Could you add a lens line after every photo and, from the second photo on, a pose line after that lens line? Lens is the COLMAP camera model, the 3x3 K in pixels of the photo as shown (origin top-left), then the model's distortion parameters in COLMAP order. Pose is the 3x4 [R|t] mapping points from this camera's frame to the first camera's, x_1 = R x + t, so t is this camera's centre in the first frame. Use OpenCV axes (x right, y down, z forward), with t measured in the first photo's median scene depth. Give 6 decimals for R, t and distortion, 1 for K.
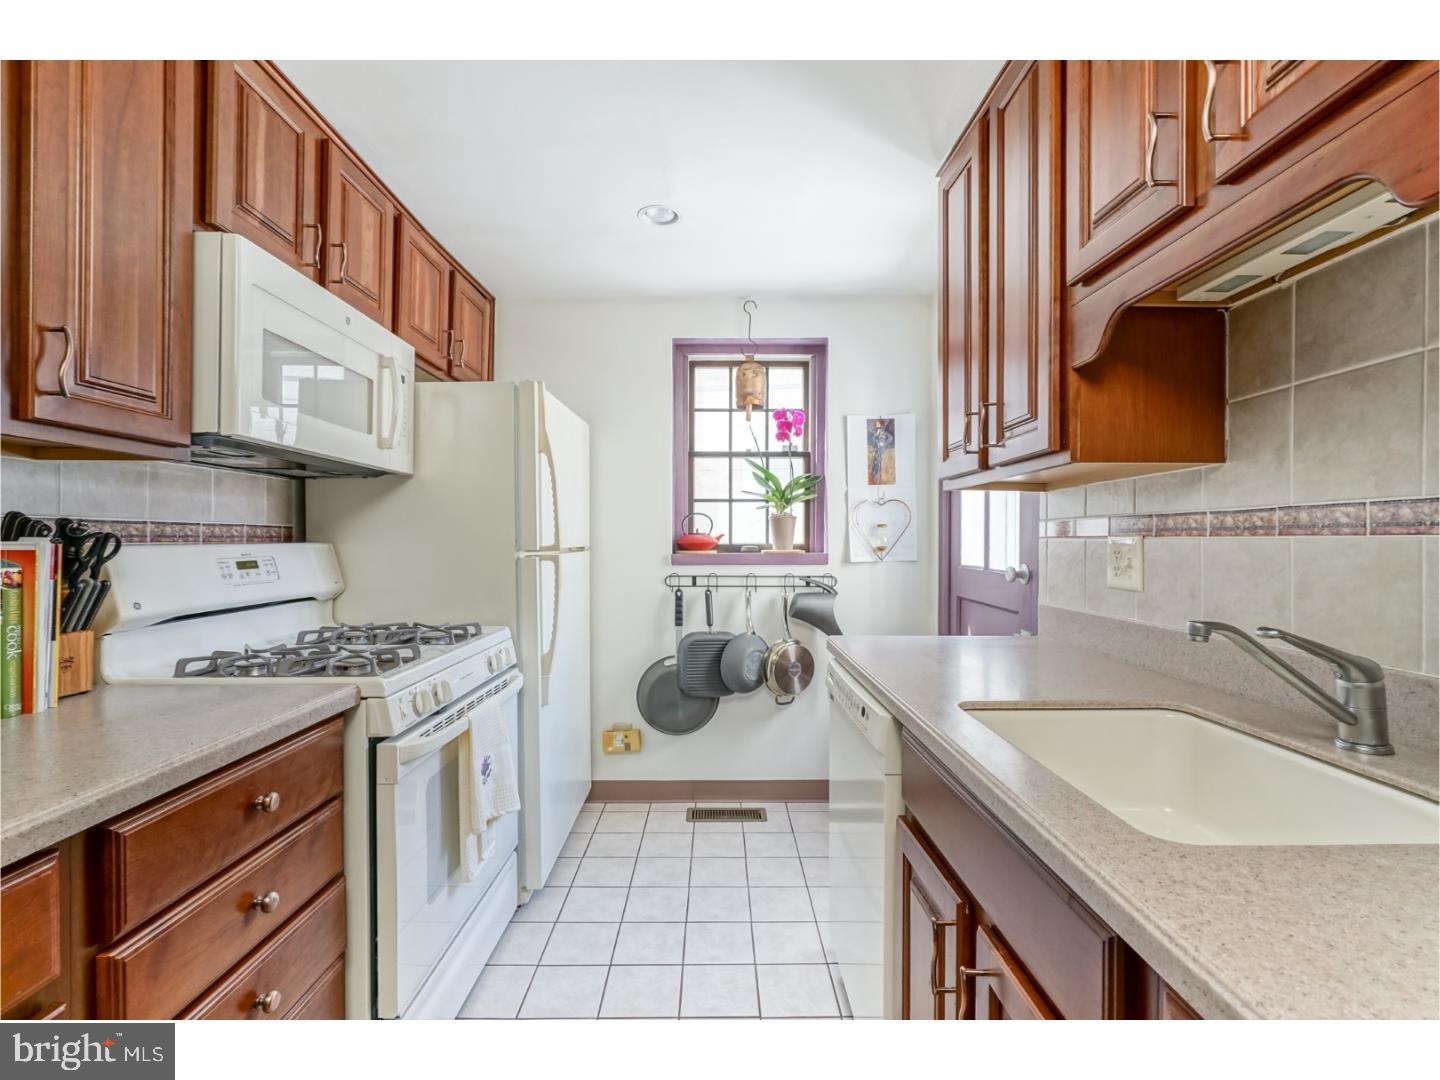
lens RADIAL K [[664.4, 0, 718.9], [0, 664.4, 537.9], [0, 0, 1]] dist [-0.001007, 0.000082]
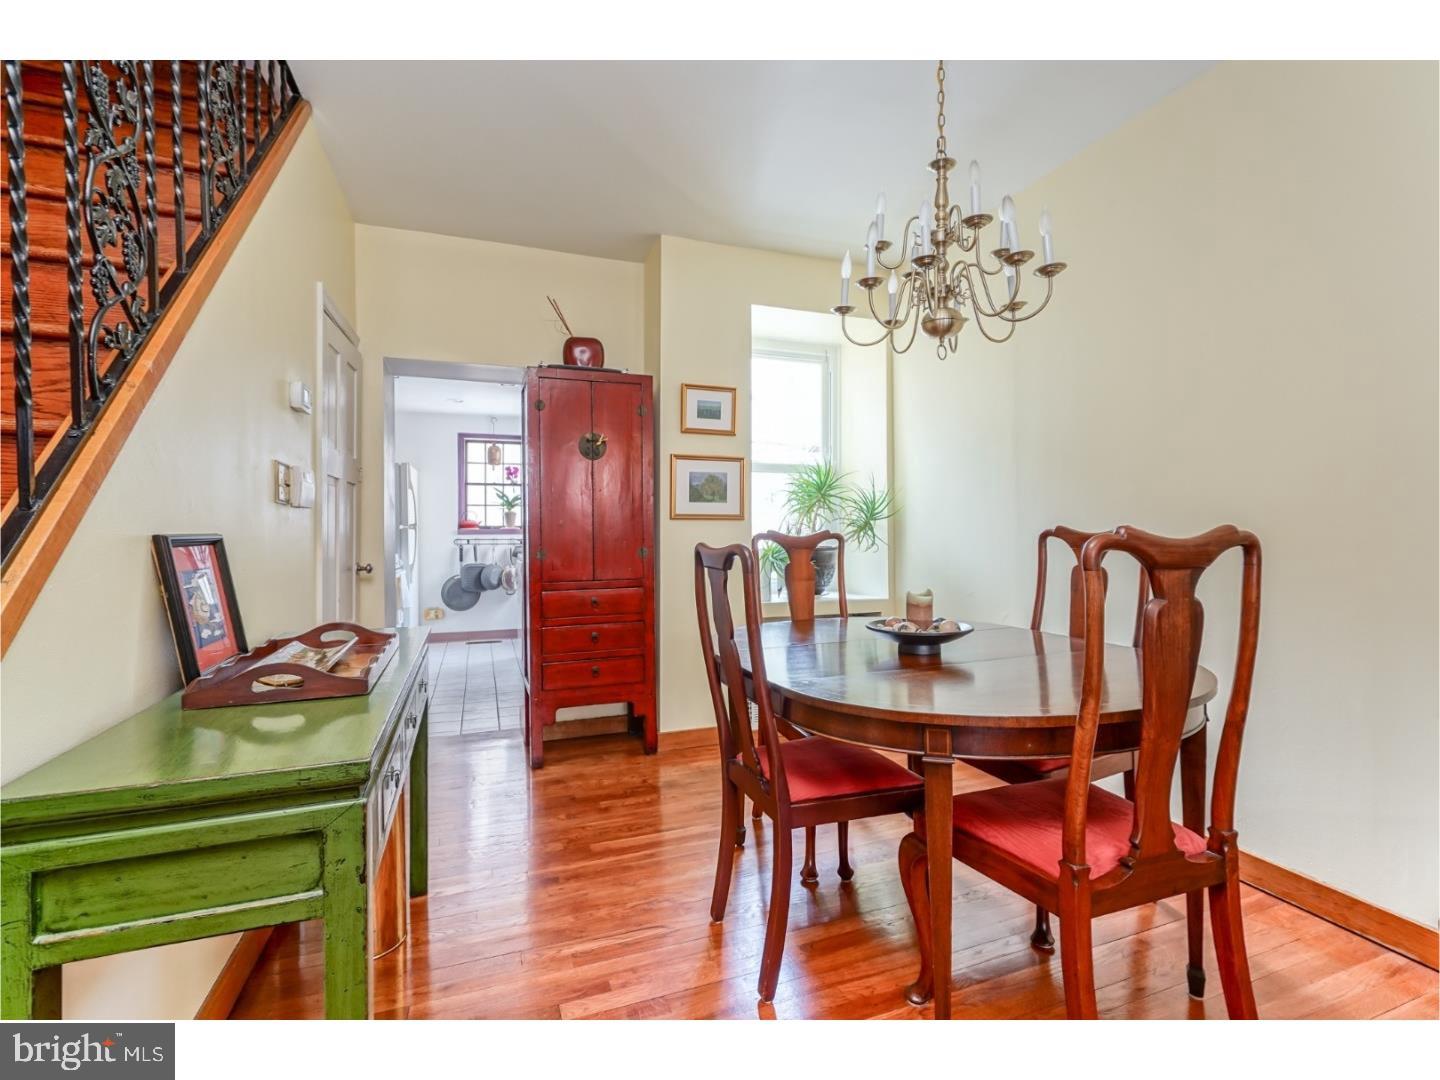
lens RADIAL K [[664.4, 0, 716.2], [0, 664.4, 537.0], [0, 0, 1]] dist [-0.001007, 0.000082]
pose [[0.943169, -0.007388, 0.332231, 0.007244], [0.002566, 0.999885, 0.014951, 0.016730], [-0.332303, -0.013249, 0.943079, -1.364826]]
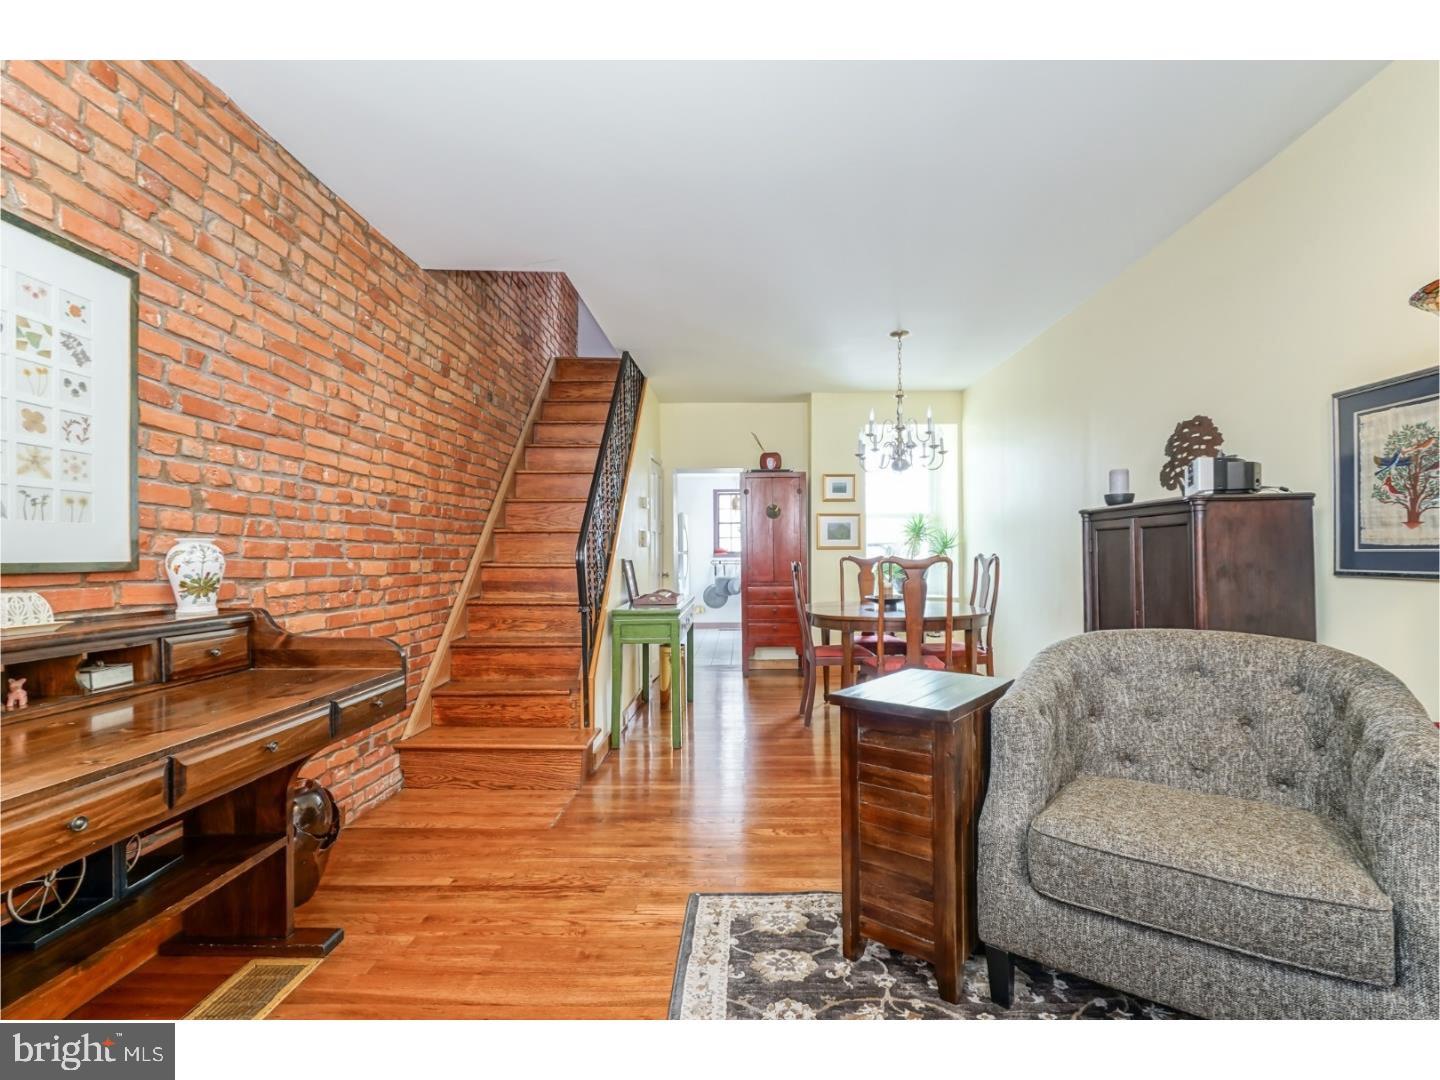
lens RADIAL K [[664.4, 0, 724.0], [0, 664.4, 545.2], [0, 0, 1]] dist [-0.001007, 0.000082]
pose [[0.999558, -0.006782, -0.028930, 0.079171], [0.006538, 0.999942, -0.008513, 0.006673], [0.028986, 0.008320, 0.999545, -2.295703]]
